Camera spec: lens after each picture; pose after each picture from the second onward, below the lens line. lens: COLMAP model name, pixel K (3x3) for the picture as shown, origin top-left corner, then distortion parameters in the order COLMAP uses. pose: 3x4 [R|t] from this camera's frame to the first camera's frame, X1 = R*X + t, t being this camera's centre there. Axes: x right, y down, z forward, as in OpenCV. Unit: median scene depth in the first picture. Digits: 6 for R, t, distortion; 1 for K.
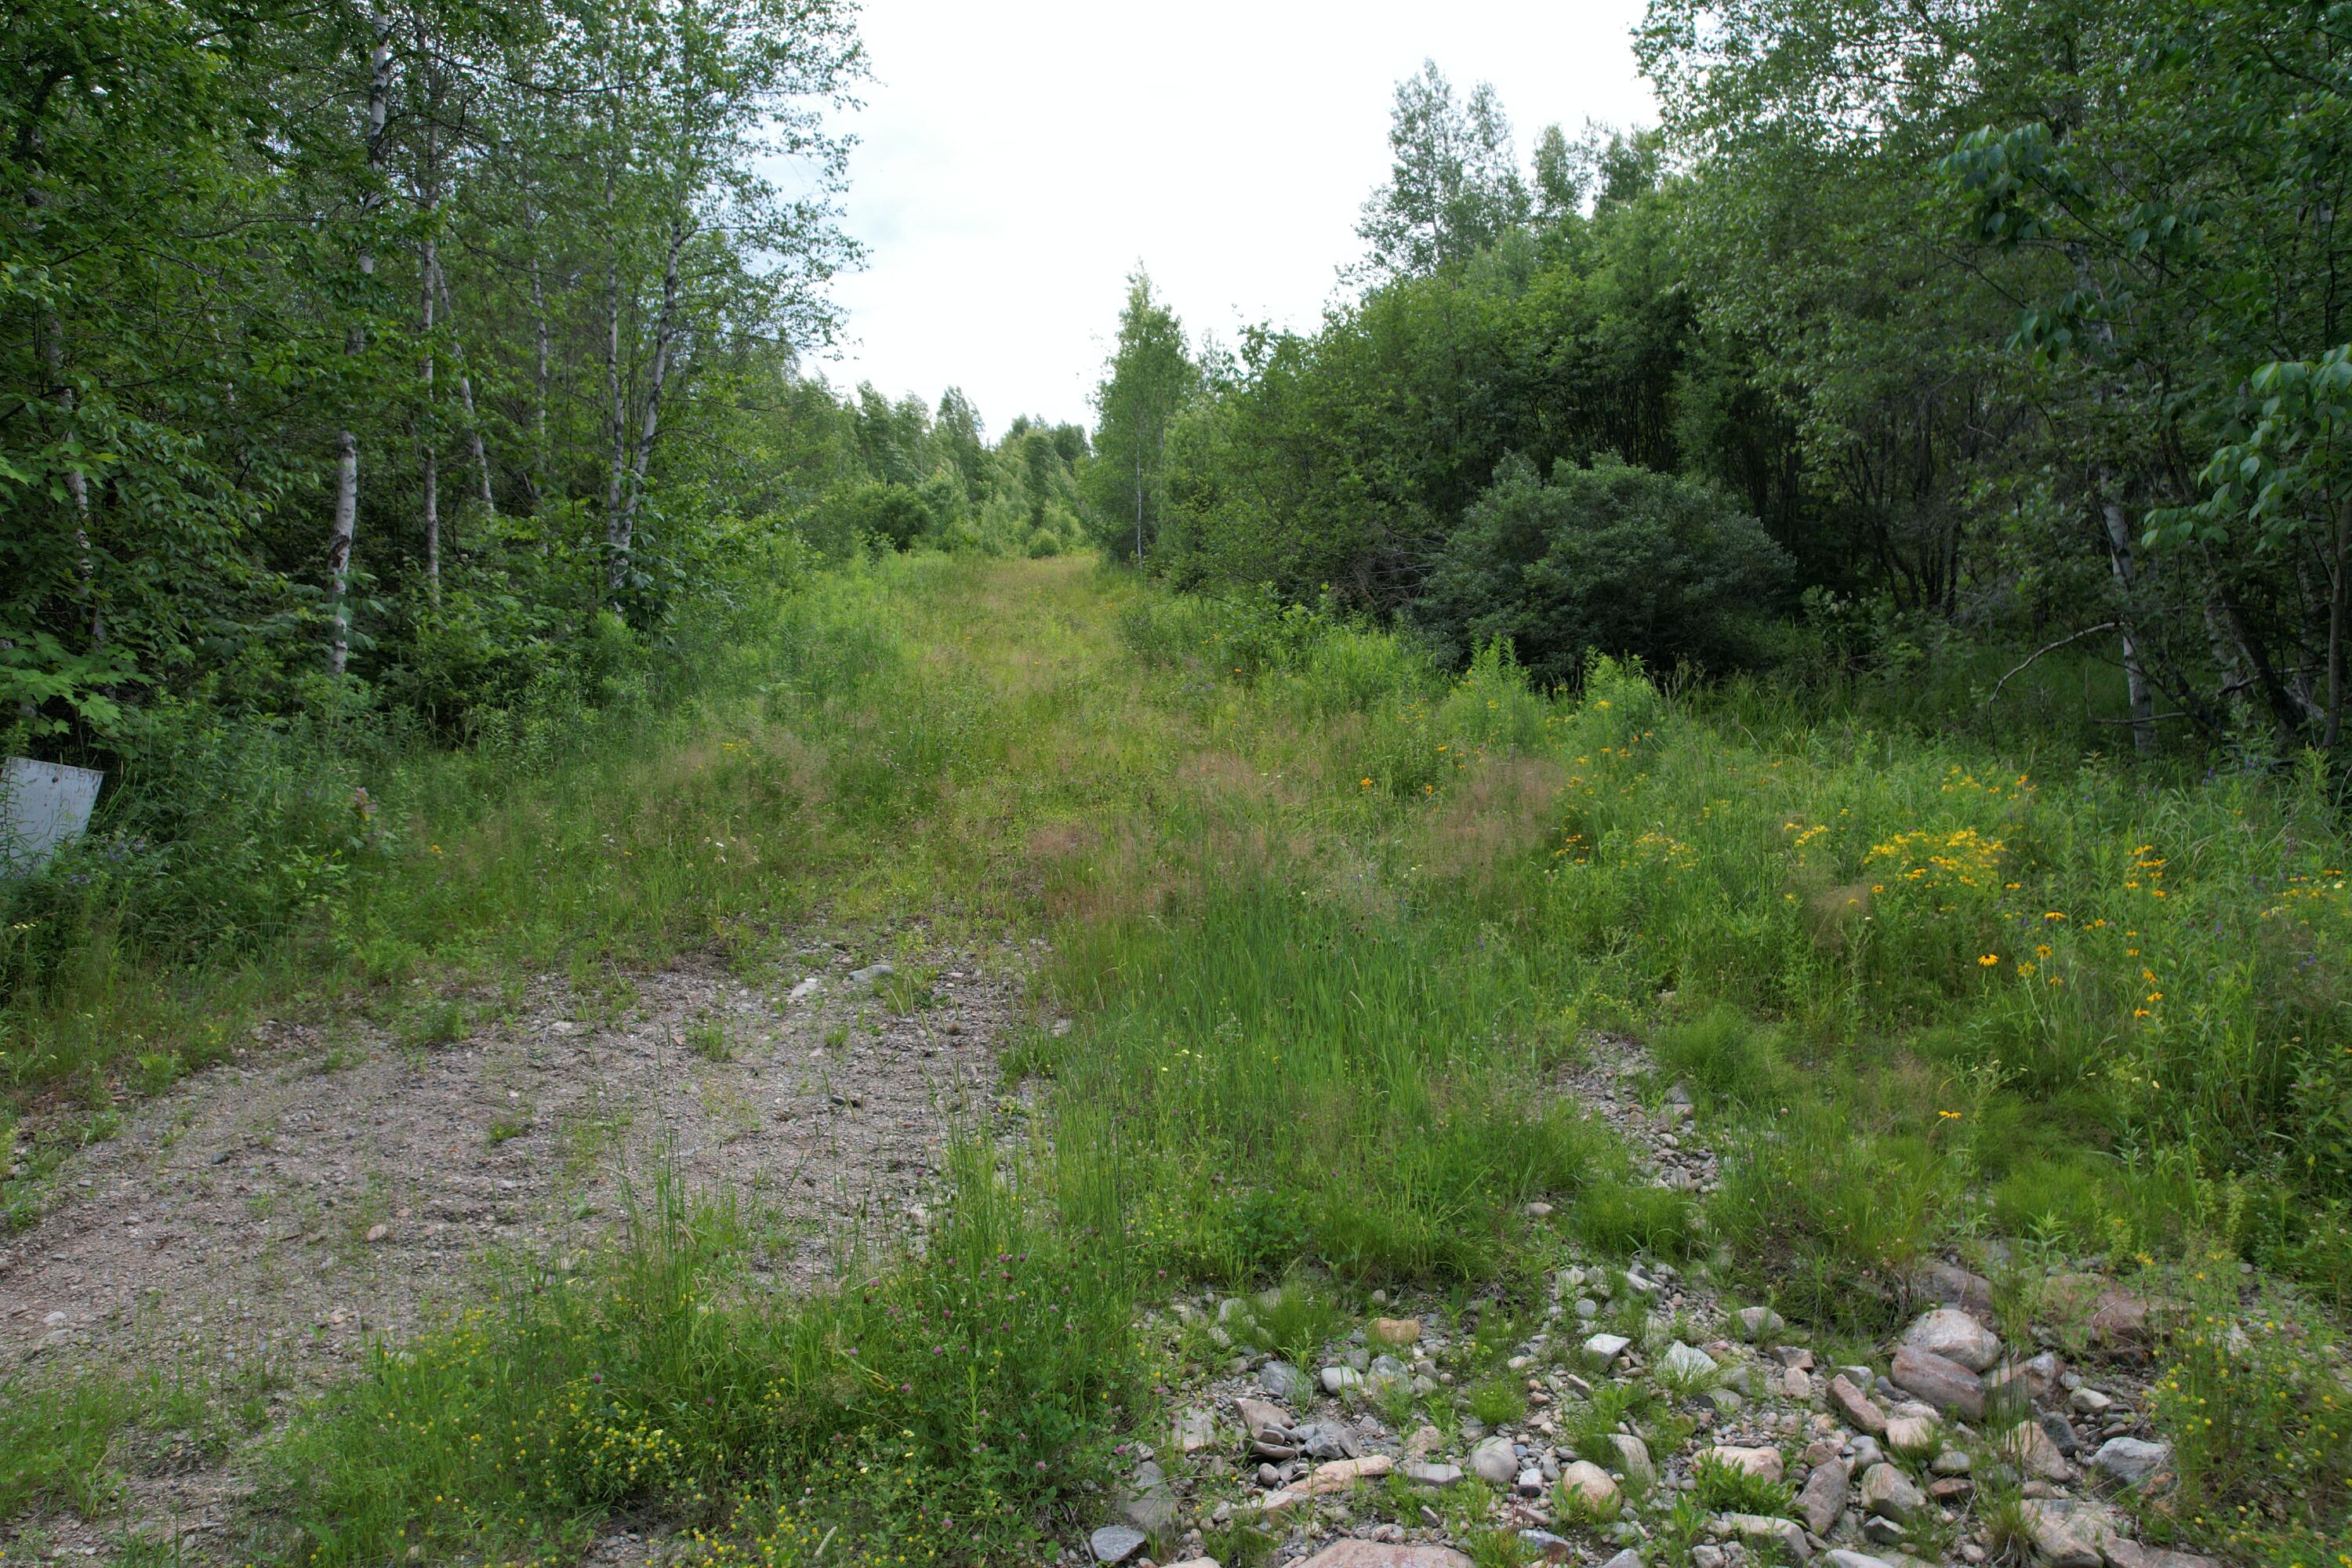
lens RADIAL K [[1504.6, 0, 1177.1], [0, 1504.6, 791.7], [0, 0, 1]] dist [-0.078198, 0.070050]
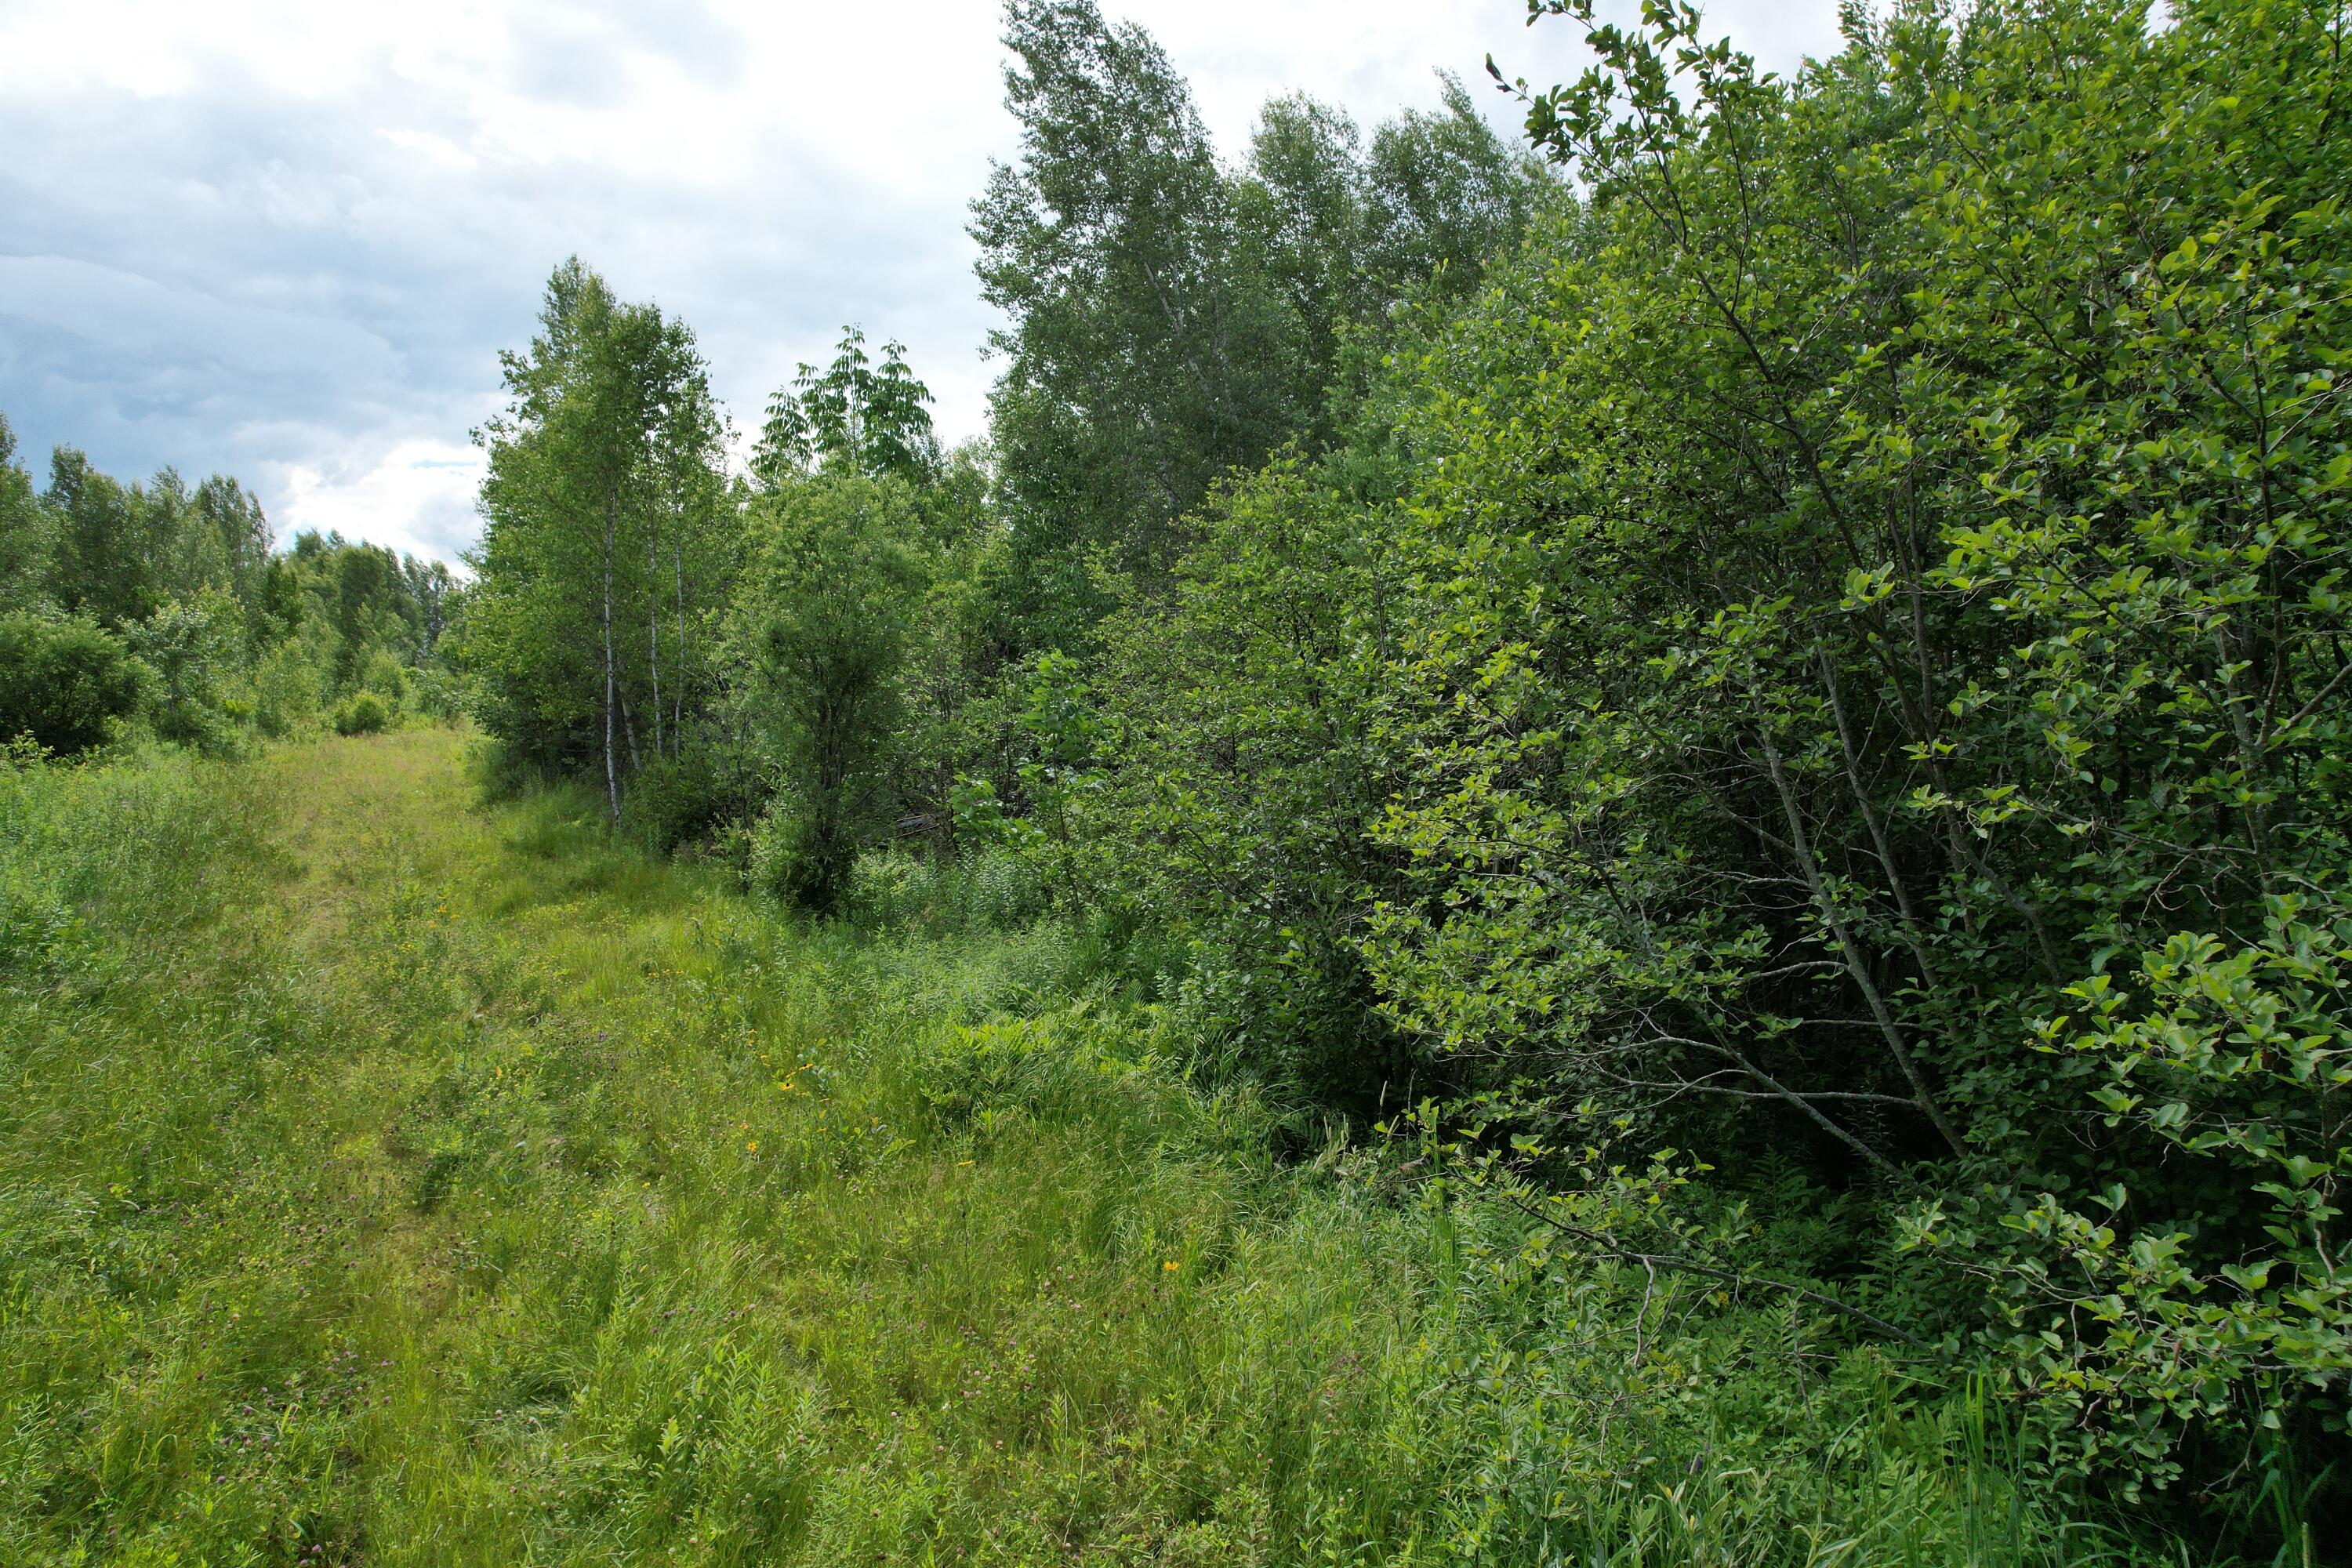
lens RADIAL K [[1504.6, 0, 1164.1], [0, 1504.6, 791.2], [0, 0, 1]] dist [-0.078198, 0.070050]
pose [[0.910248, -0.011916, 0.413891, -0.335138], [0.051078, 0.995183, -0.083681, -0.516856], [-0.410900, 0.097311, 0.906472, 2.390310]]
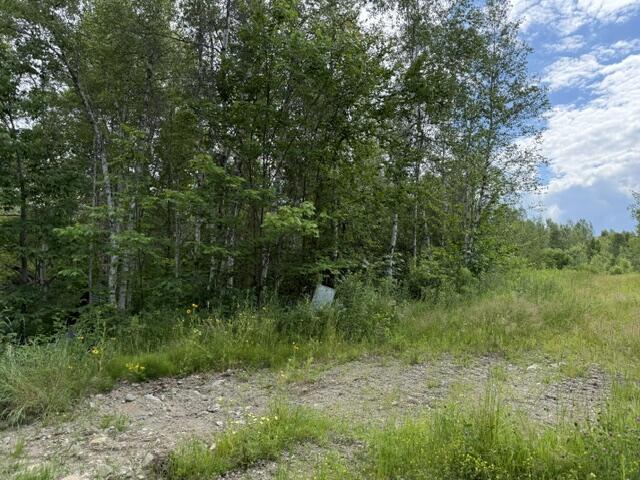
lens RADIAL K [[451.2, 0, 318.3], [0, 451.2, 242.0], [0, 0, 1]] dist [0.020434, -0.008555]
pose [[0.787460, -0.038057, -0.615189, -0.026261], [-0.108243, 0.974042, -0.198810, 0.104610], [0.606786, 0.223145, 0.762900, 0.030004]]
